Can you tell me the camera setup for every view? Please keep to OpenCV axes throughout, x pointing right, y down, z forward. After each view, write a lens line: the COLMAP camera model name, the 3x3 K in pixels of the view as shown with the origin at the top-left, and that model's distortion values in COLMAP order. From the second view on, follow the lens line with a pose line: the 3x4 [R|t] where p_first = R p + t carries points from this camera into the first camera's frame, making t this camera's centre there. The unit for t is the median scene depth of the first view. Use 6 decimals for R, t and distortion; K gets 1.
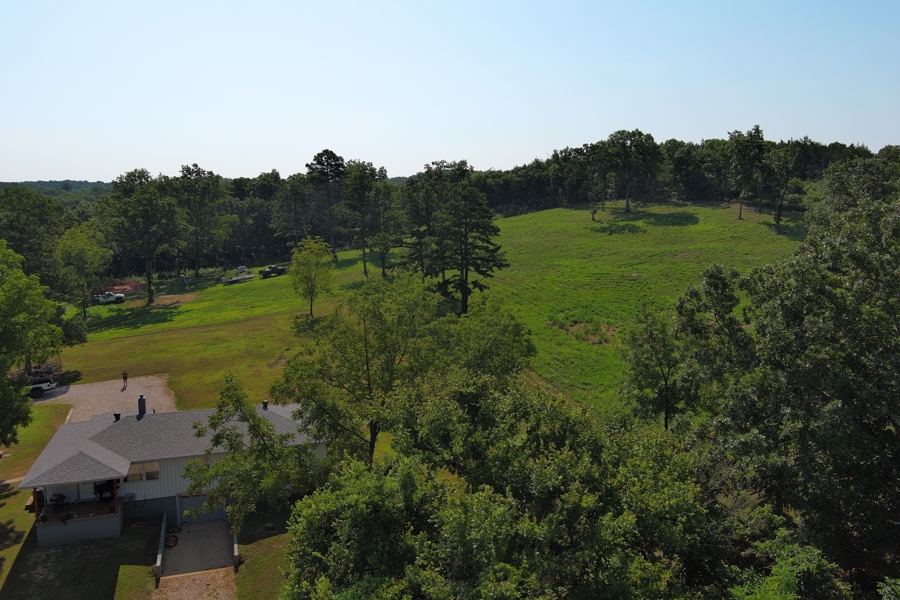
lens RADIAL K [[691.7, 0, 450.6], [0, 691.7, 301.6], [0, 0, 1]] dist [0.015502, -0.011649]
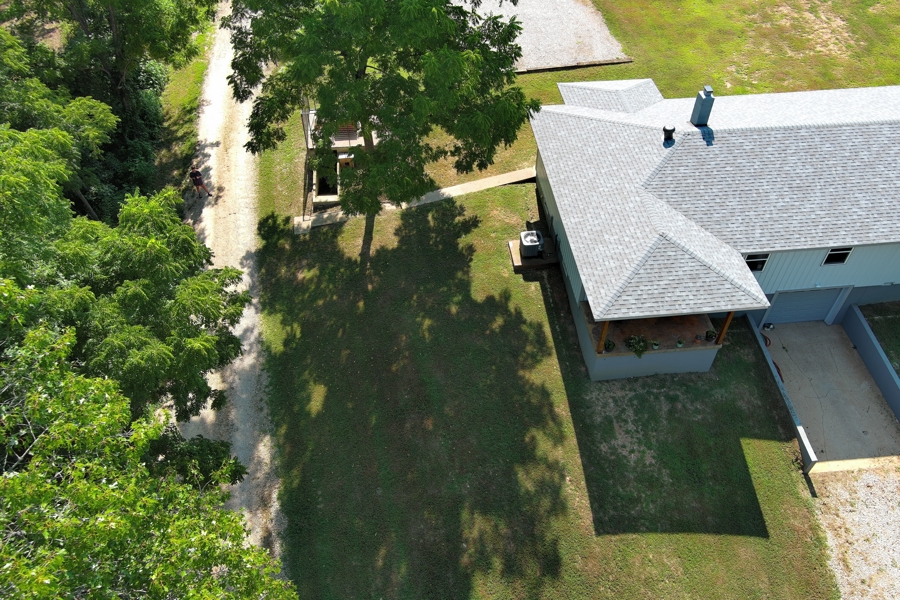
lens RADIAL K [[691.7, 0, 442.1], [0, 691.7, 292.0], [0, 0, 1]] dist [0.015502, -0.011649]
pose [[0.972566, 0.162200, -0.166756, -0.559649], [-0.021821, 0.777280, 0.628776, -0.076732], [0.231603, -0.607887, 0.759496, 0.489652]]
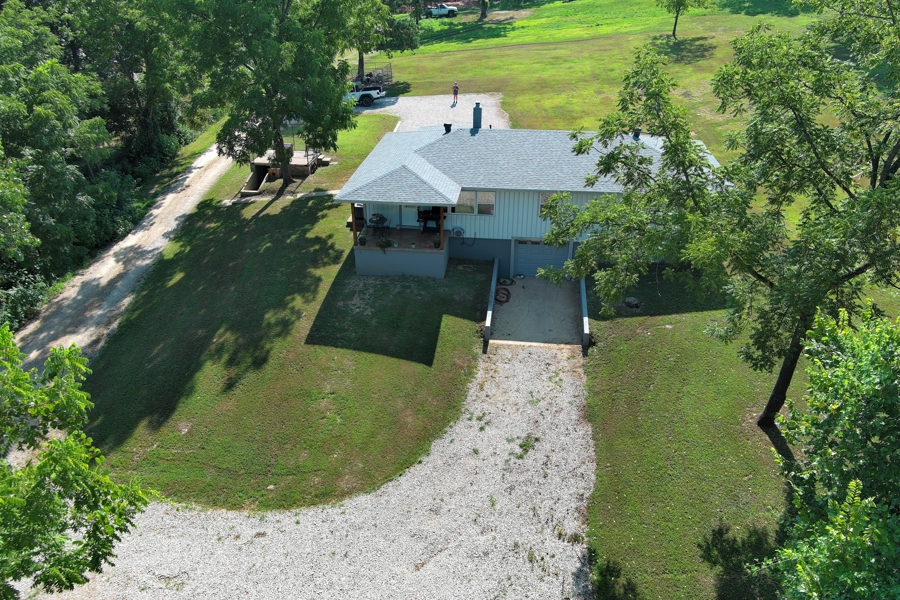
lens RADIAL K [[691.7, 0, 447.2], [0, 691.7, 308.4], [0, 0, 1]] dist [0.015502, -0.011649]
pose [[0.900510, 0.199470, -0.386385, -0.147016], [-0.051659, 0.931360, 0.360416, 0.077800], [0.431756, -0.304598, 0.849003, 0.292057]]
